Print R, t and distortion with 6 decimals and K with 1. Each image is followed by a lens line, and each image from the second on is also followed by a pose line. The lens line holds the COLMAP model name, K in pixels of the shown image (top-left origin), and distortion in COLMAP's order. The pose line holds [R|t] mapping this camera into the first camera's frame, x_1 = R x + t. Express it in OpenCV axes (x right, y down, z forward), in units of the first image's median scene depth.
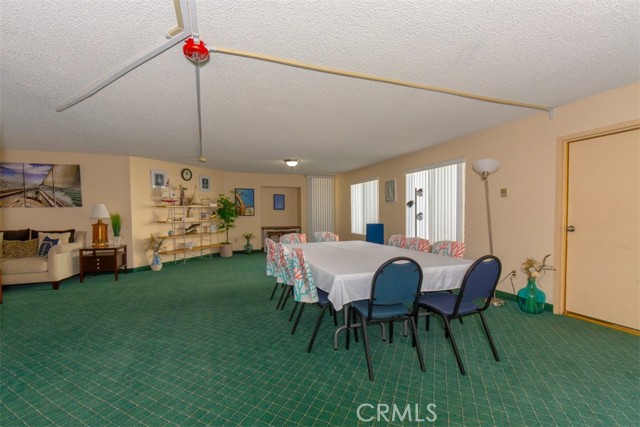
lens RADIAL K [[284.4, 0, 318.4], [0, 284.4, 221.9], [0, 0, 1]] dist [-0.001078, -0.000289]
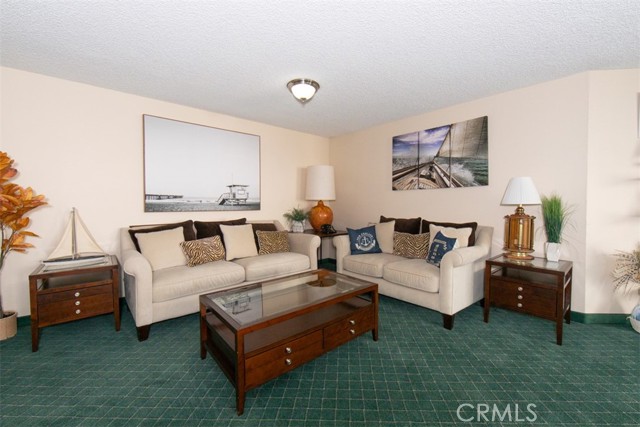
lens RADIAL K [[262.1, 0, 318.2], [0, 262.1, 211.6], [0, 0, 1]] dist [-0.001625, -0.000264]
pose [[0.368927, 0.035531, -0.928779, -0.441839], [-0.031166, 0.999180, 0.025845, -0.001041], [0.928936, 0.019412, 0.369732, 0.456054]]
